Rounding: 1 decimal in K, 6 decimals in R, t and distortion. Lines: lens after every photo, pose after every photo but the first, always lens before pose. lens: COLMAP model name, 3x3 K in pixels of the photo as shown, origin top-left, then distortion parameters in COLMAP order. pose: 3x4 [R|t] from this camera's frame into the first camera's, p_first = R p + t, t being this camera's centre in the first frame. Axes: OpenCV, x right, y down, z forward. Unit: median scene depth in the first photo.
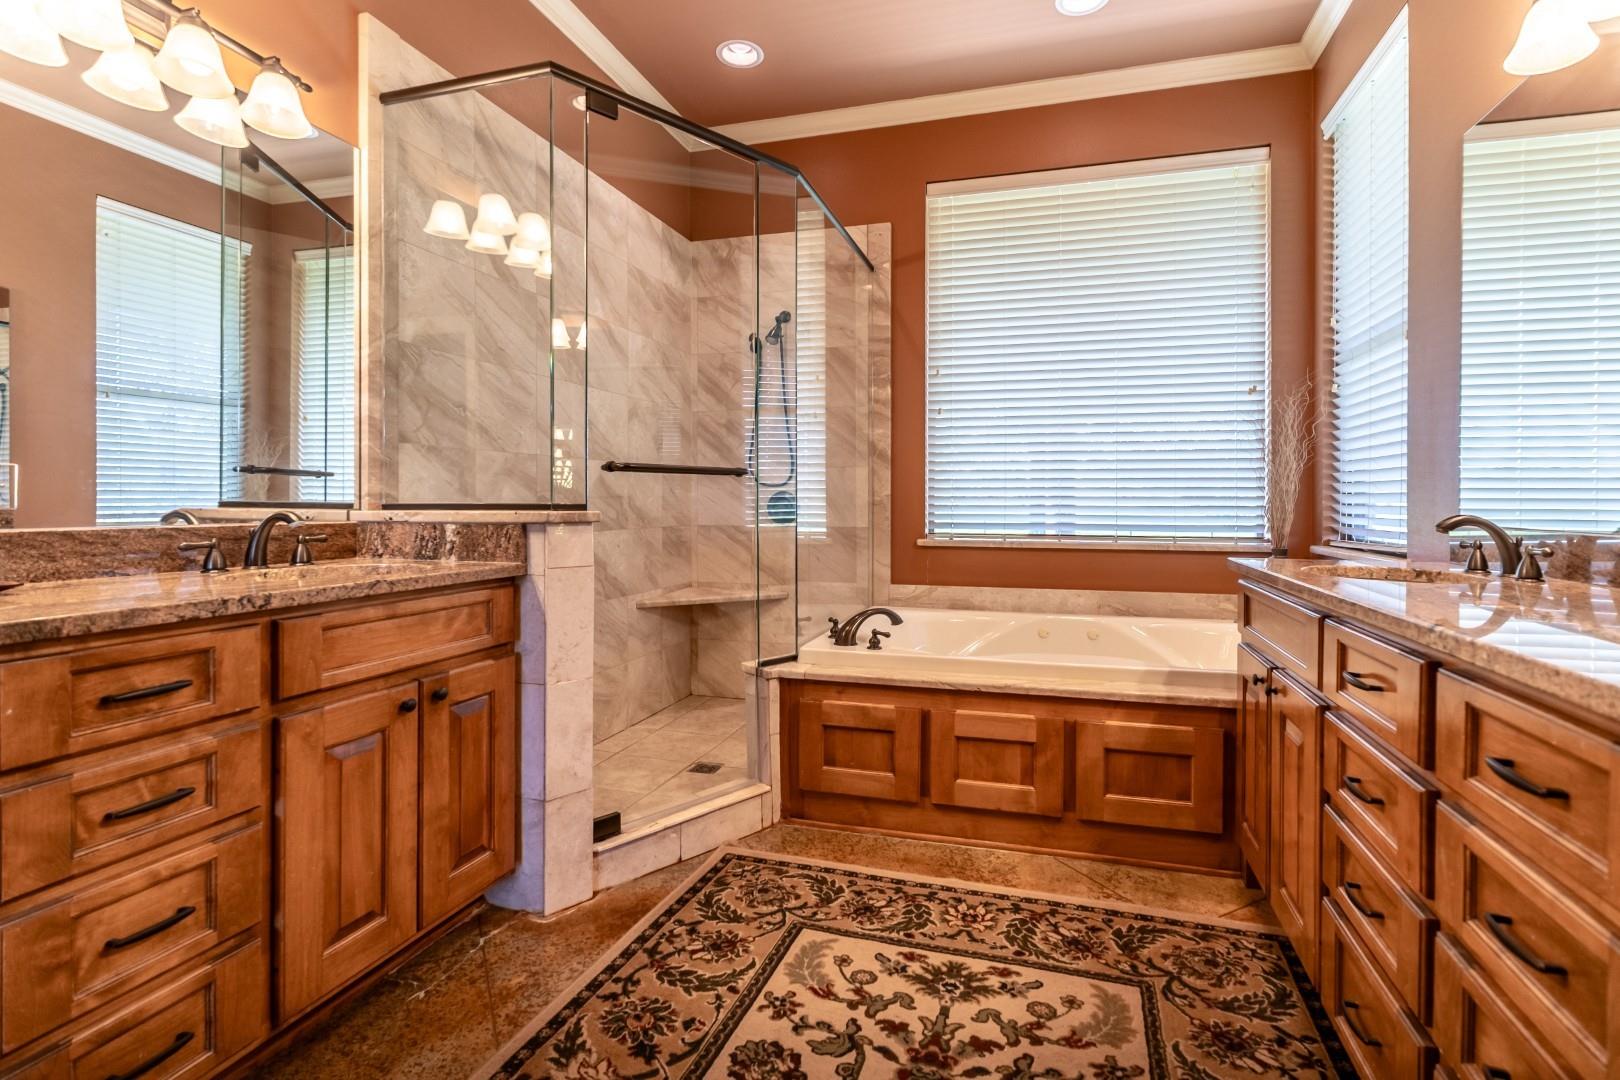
lens RADIAL K [[769.4, 0, 815.5], [0, 769.4, 504.3], [0, 0, 1]] dist [-0.000757, -0.000181]
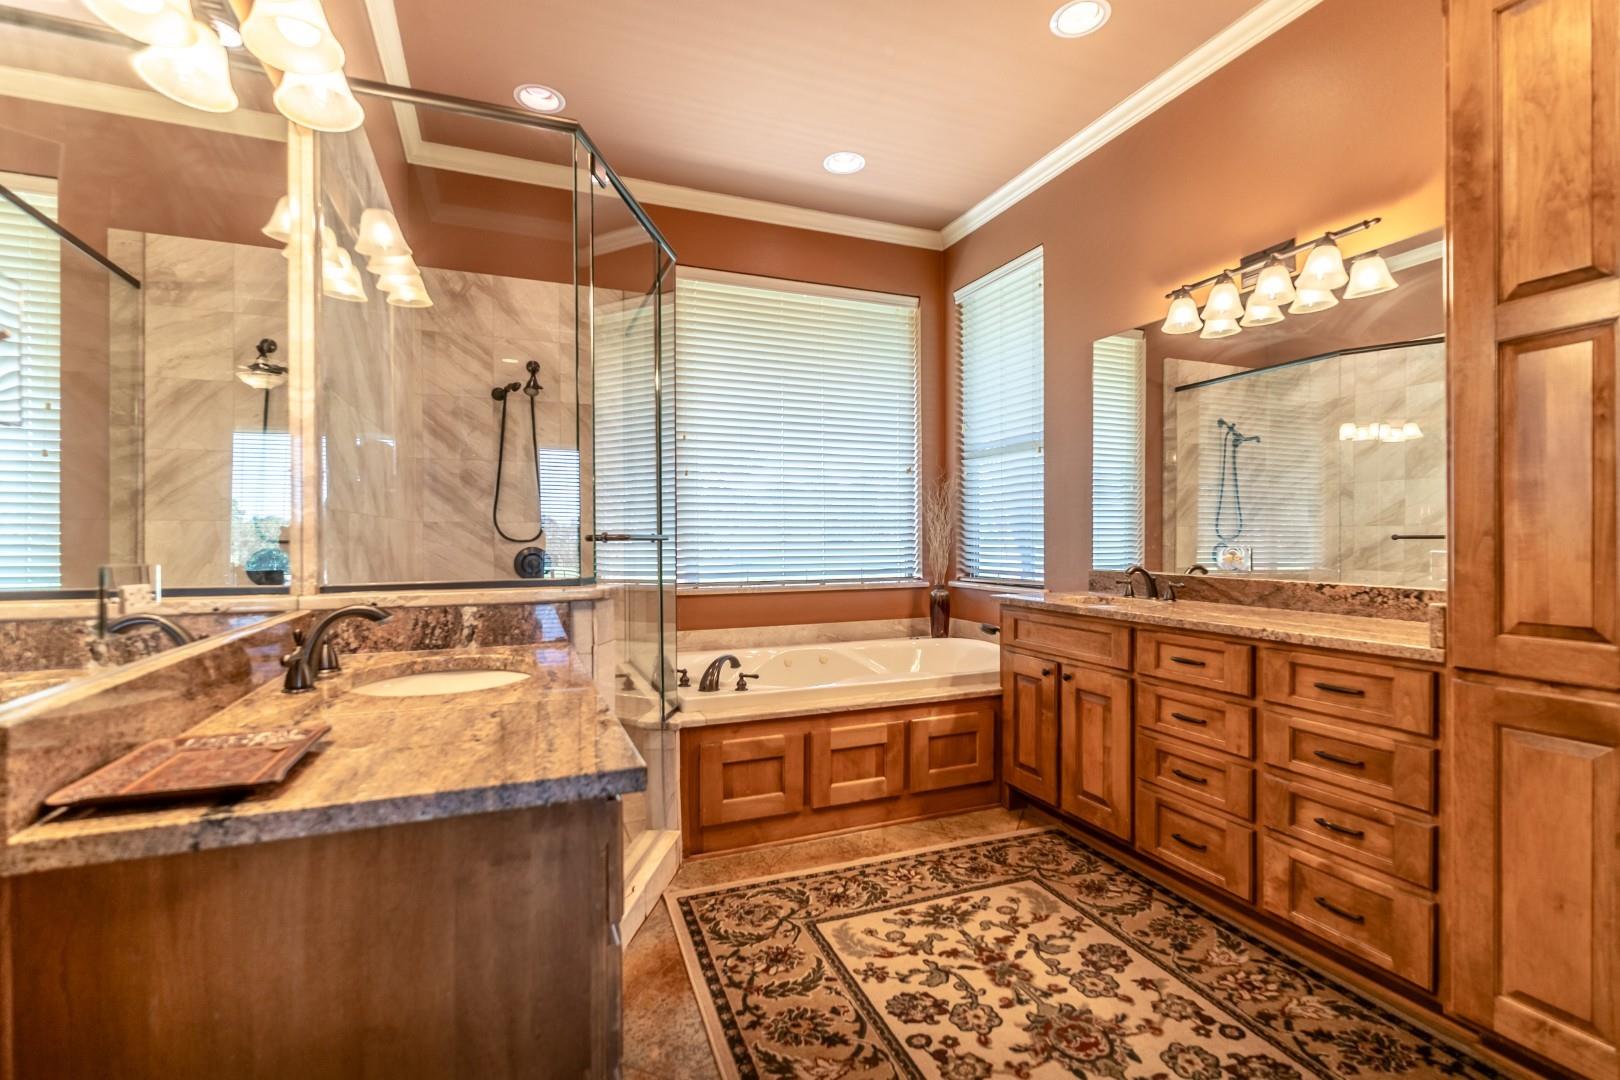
lens RADIAL K [[756.7, 0, 810.0], [0, 756.7, 540.0], [0, 0, 1]] dist [-0.002656, 0.000020]
pose [[0.779741, -0.009607, 0.626029, -0.714599], [0.009359, 0.999949, 0.003689, -0.050354], [-0.626033, 0.002983, 0.779791, 0.078481]]
